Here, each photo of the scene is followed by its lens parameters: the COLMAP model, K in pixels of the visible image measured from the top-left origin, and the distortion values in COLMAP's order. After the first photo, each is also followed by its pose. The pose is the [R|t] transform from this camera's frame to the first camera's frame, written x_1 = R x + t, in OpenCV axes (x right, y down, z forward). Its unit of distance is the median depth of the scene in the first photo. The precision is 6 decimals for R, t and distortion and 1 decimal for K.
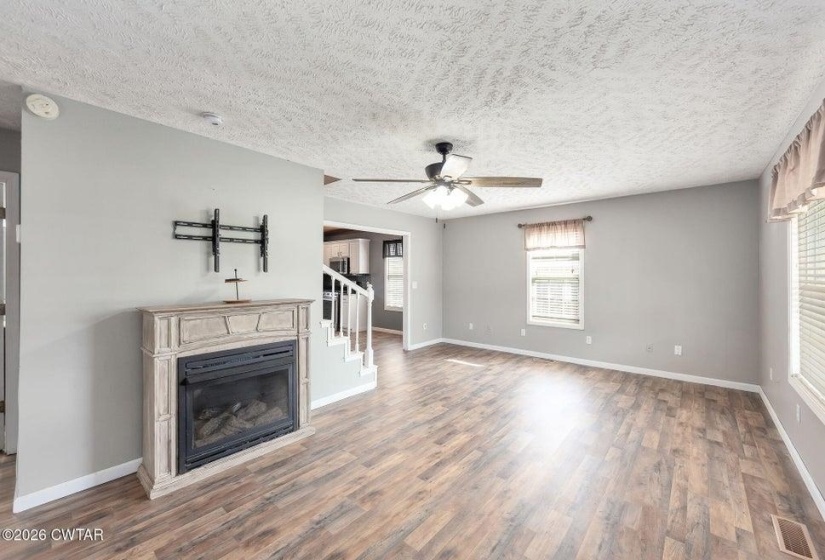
lens RADIAL K [[329.5, 0, 421.2], [0, 329.5, 277.0], [0, 0, 1]] dist [-0.002123, -0.000215]
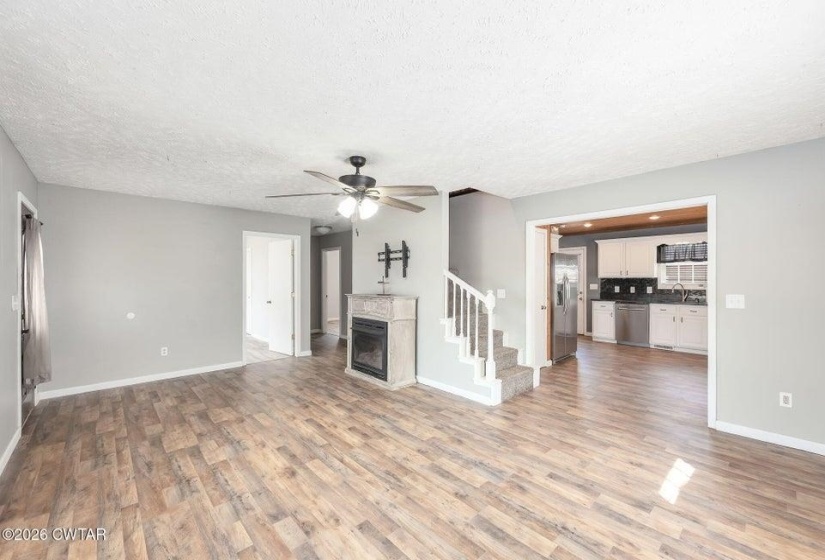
lens RADIAL K [[329.5, 0, 421.2], [0, 329.5, 277.0], [0, 0, 1]] dist [-0.002123, -0.000215]
pose [[-0.100642, -0.004733, -0.994911, 1.141995], [-0.007061, 0.999967, -0.004043, -0.012663], [0.994898, 0.006619, -0.100672, 1.333313]]
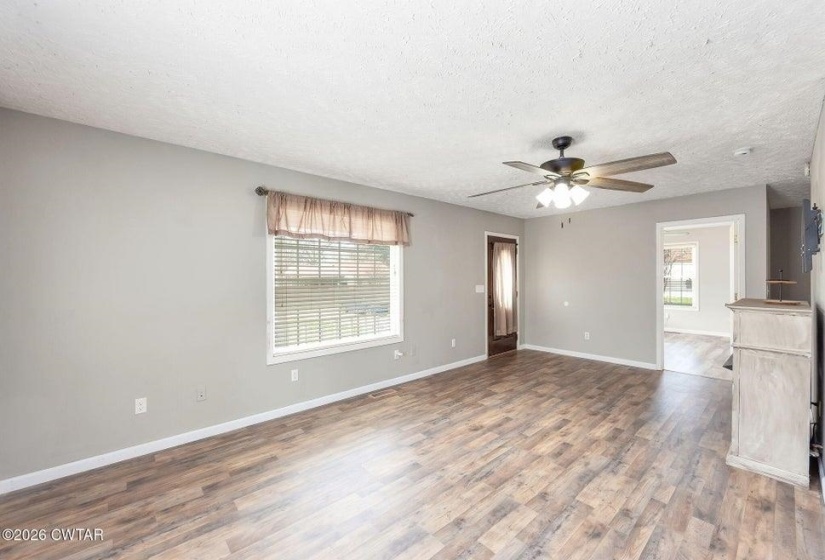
lens RADIAL K [[340.8, 0, 429.4], [0, 340.8, 280.4], [0, 0, 1]] dist [-0.001442, -0.000123]
pose [[-0.994233, 0.005333, 0.107110, 0.350466], [0.007061, 0.999851, 0.015759, -0.011063], [-0.107010, 0.016425, -0.994122, 2.037501]]
